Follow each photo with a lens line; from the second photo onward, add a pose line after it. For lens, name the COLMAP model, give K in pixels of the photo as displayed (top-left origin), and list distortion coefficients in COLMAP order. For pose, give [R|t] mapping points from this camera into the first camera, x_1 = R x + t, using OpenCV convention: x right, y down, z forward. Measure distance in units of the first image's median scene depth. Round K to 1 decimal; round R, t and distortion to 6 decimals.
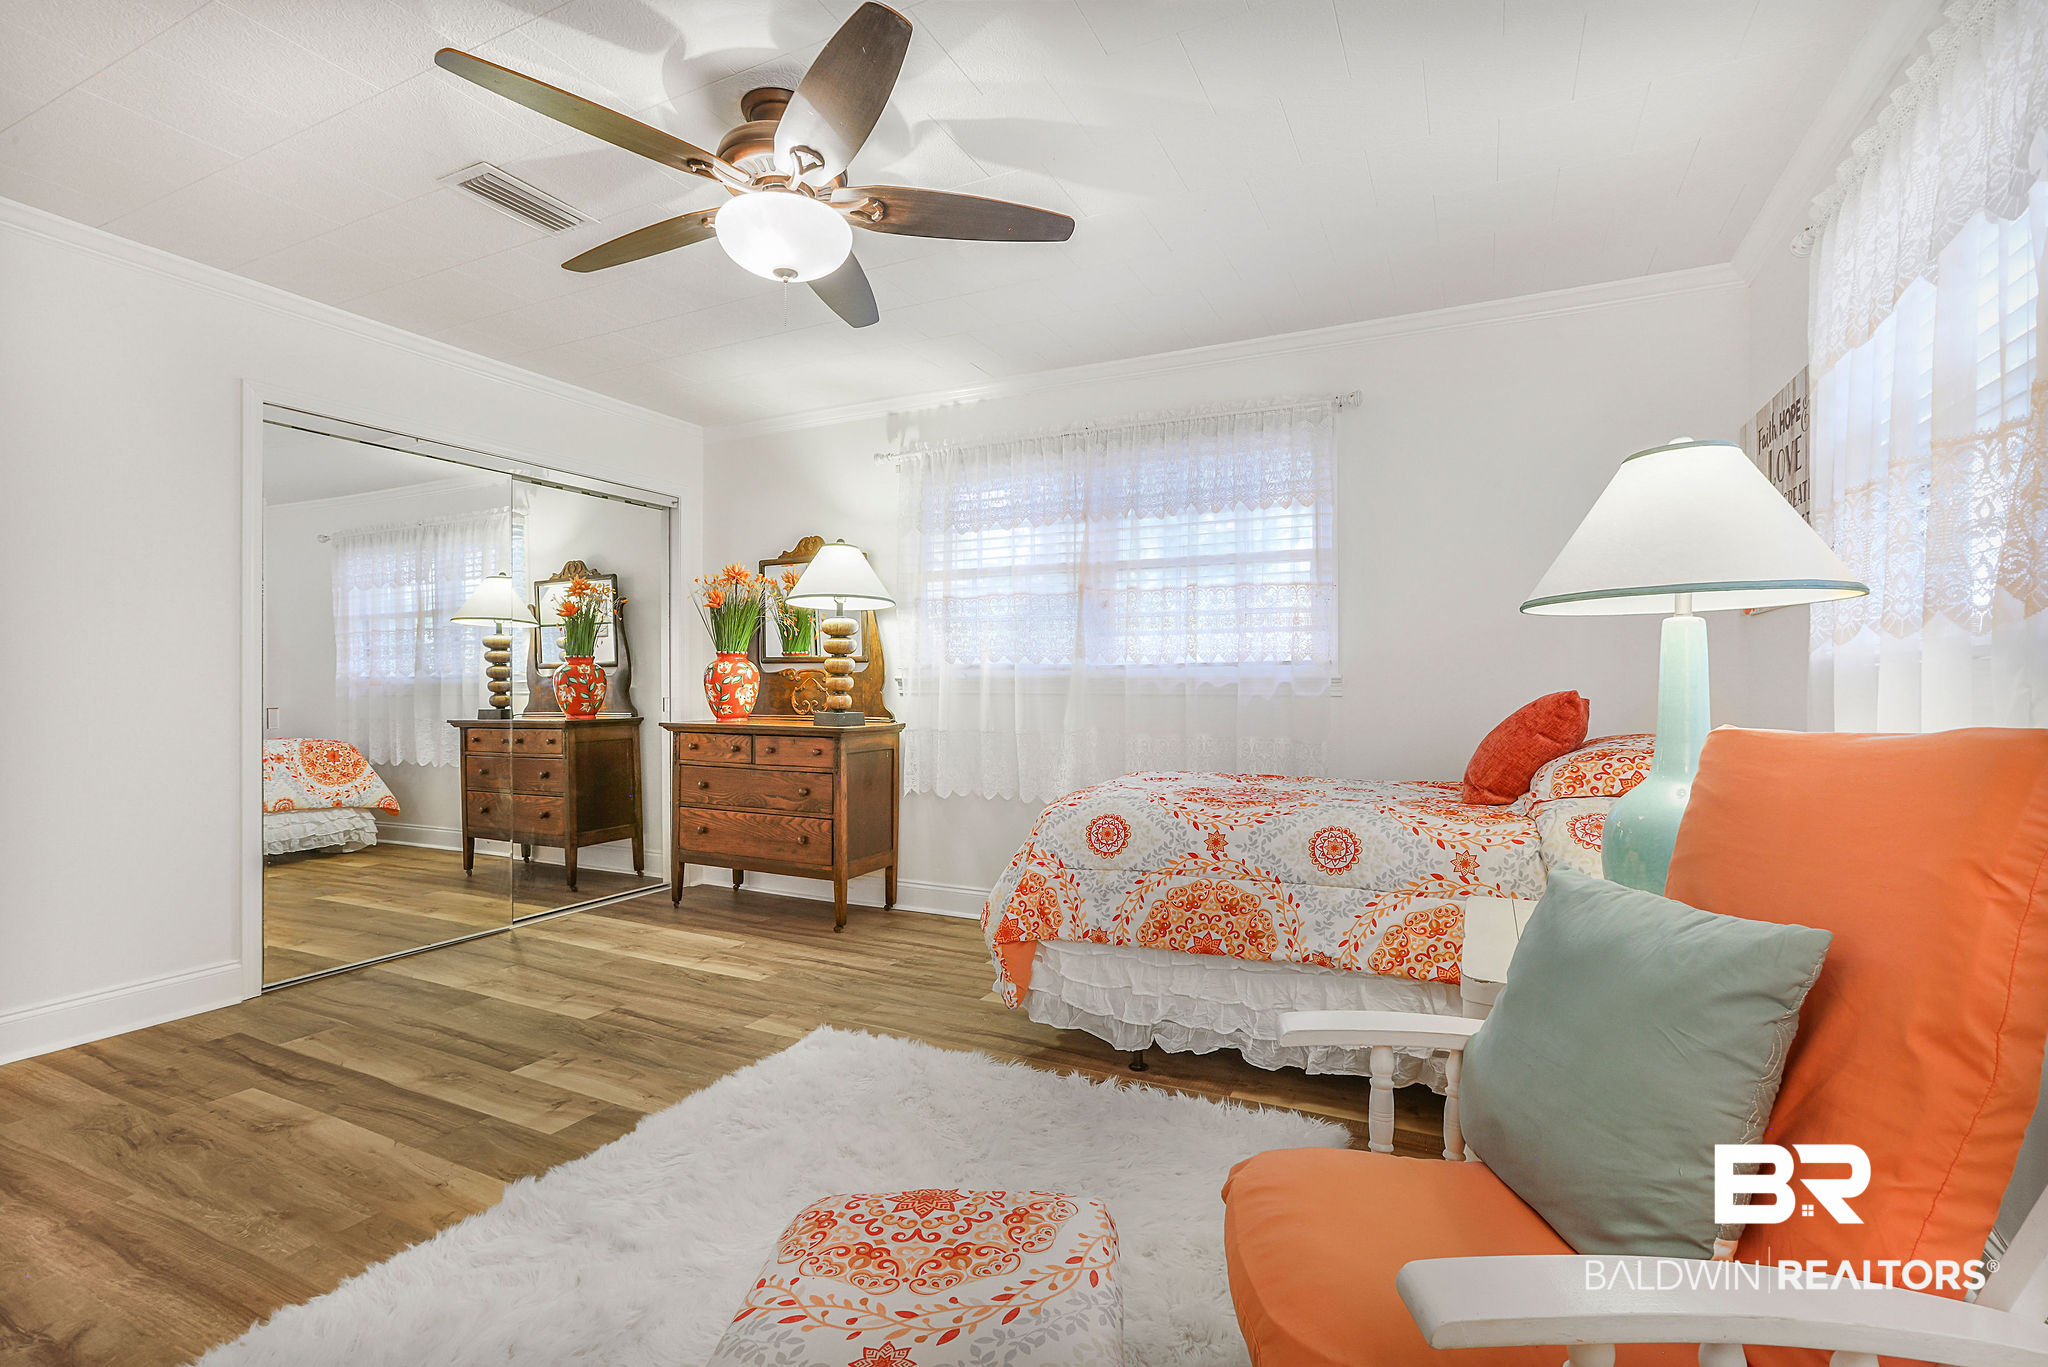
lens RADIAL K [[910.8, 0, 1040.5], [0, 910.8, 694.8], [0, 0, 1]] dist [-0.004115, 0.000888]
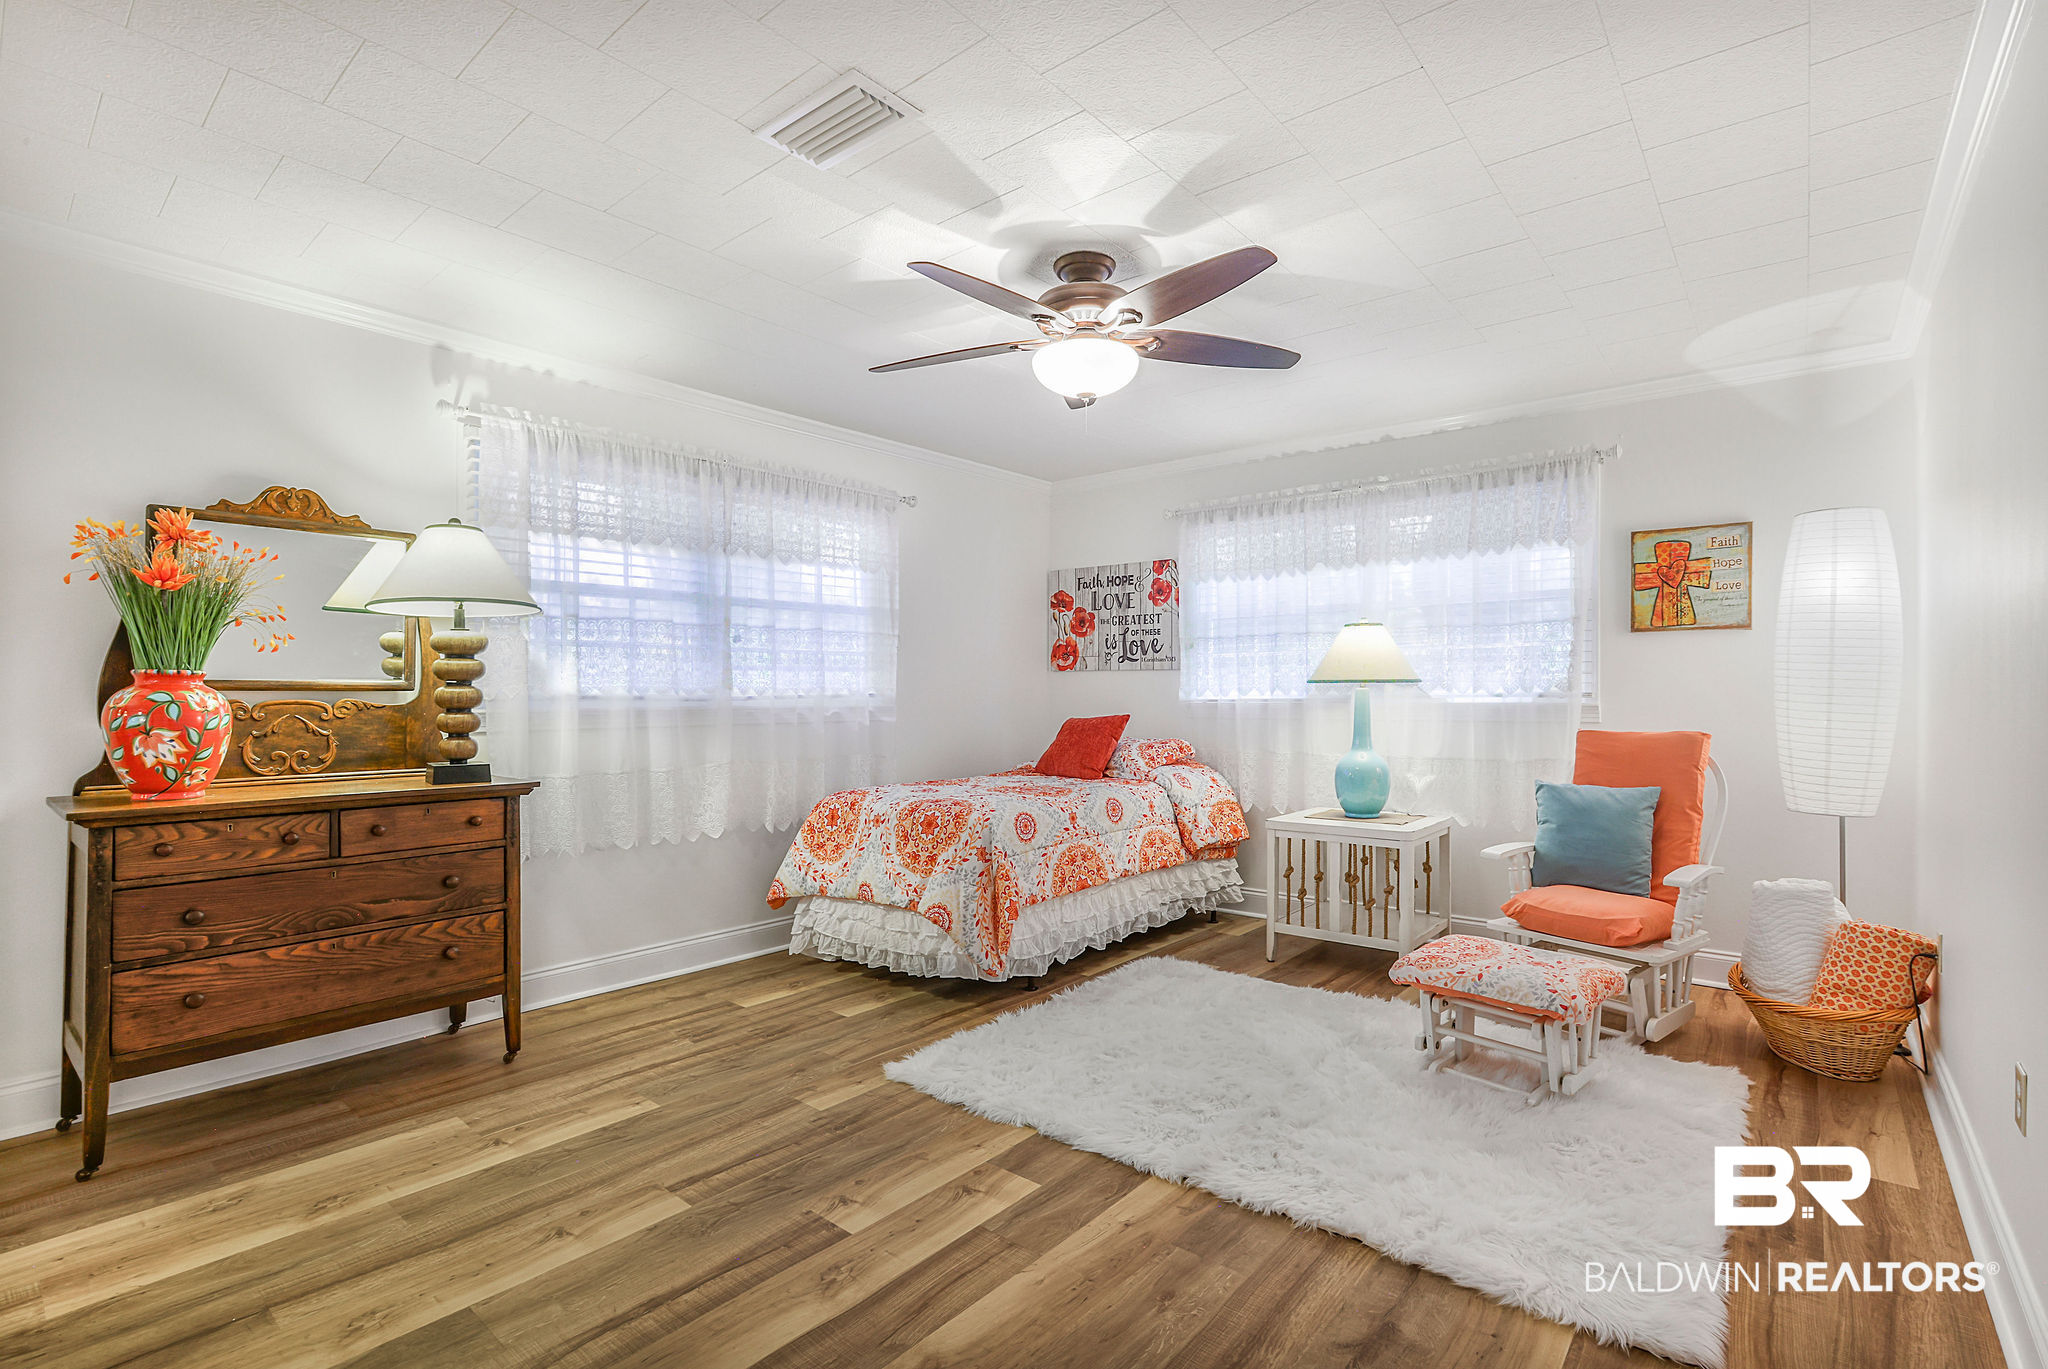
lens RADIAL K [[910.8, 0, 1042.0], [0, 910.8, 676.8], [0, 0, 1]] dist [-0.004115, 0.000888]
pose [[0.263352, 0.011964, 0.964626, -0.983027], [0.005544, 0.999888, -0.013915, -0.044309], [-0.964684, 0.009012, 0.263256, 0.469917]]
